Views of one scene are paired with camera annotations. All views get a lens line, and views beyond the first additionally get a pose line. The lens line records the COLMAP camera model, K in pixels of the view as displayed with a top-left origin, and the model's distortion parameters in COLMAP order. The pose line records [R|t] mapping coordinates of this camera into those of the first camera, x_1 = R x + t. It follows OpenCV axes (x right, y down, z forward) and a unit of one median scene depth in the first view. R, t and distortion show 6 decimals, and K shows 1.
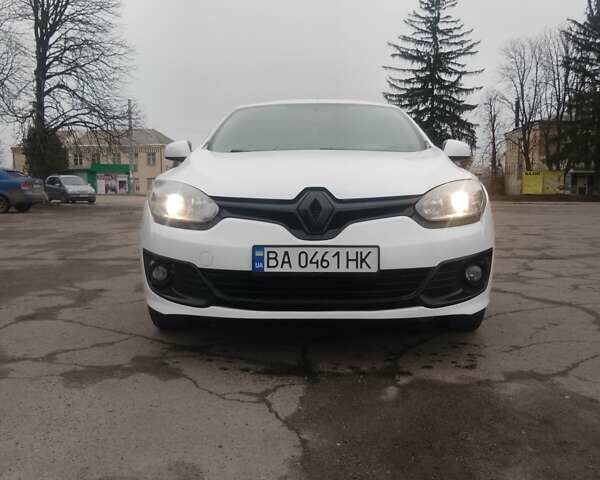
lens RADIAL K [[606.5, 0, 300.0], [0, 606.5, 240.0], [0, 0, 1]] dist [0.094258, -0.210892]
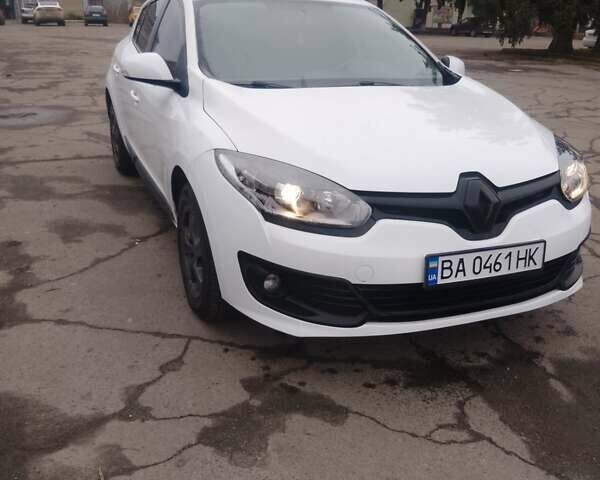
lens RADIAL K [[606.5, 0, 300.0], [0, 606.5, 240.0], [0, 0, 1]] dist [0.094258, -0.210892]
pose [[0.910613, -0.115536, 0.396781, -0.568155], [0.002408, 0.961592, 0.274473, -0.242891], [-0.413253, -0.248983, 0.875916, 0.345941]]
